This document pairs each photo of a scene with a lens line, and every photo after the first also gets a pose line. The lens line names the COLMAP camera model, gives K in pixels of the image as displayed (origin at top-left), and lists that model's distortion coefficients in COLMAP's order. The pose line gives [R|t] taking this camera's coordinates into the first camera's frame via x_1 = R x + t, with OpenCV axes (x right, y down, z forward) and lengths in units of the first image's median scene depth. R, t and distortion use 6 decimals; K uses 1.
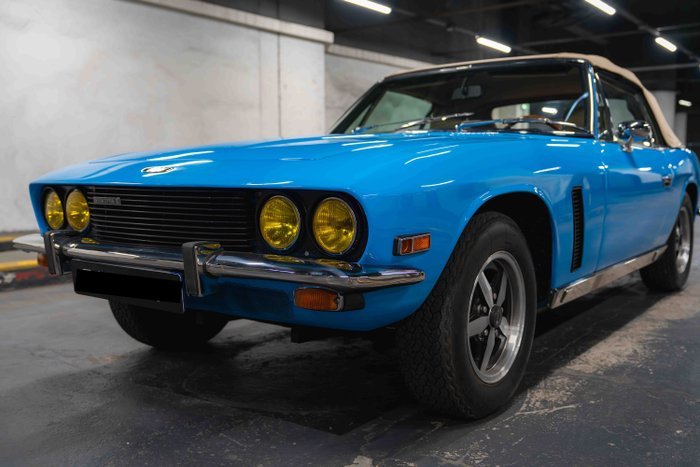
lens RADIAL K [[737.5, 0, 350.0], [0, 737.5, 233.5], [0, 0, 1]] dist [0.006635, 0.007617]
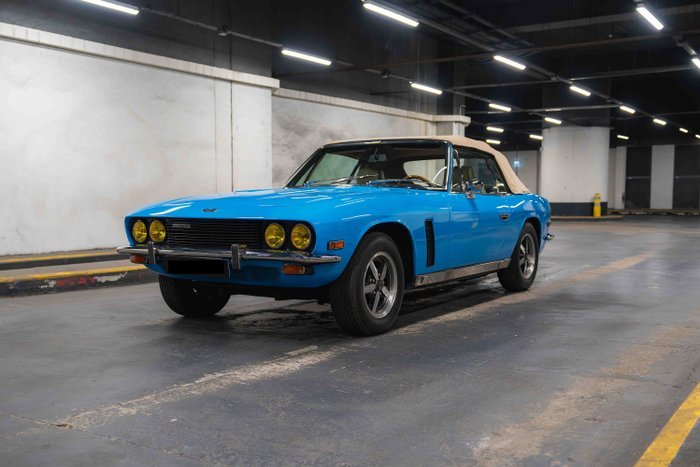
lens RADIAL K [[812.0, 0, 350.1], [0, 812.0, 269.9], [0, 0, 1]] dist [-0.009414, 0.007340]
pose [[0.997205, 0.000063, 0.074717, -0.040306], [-0.000091, 1.000000, 0.000364, 0.064577], [-0.074717, -0.000370, 0.997205, -1.055209]]
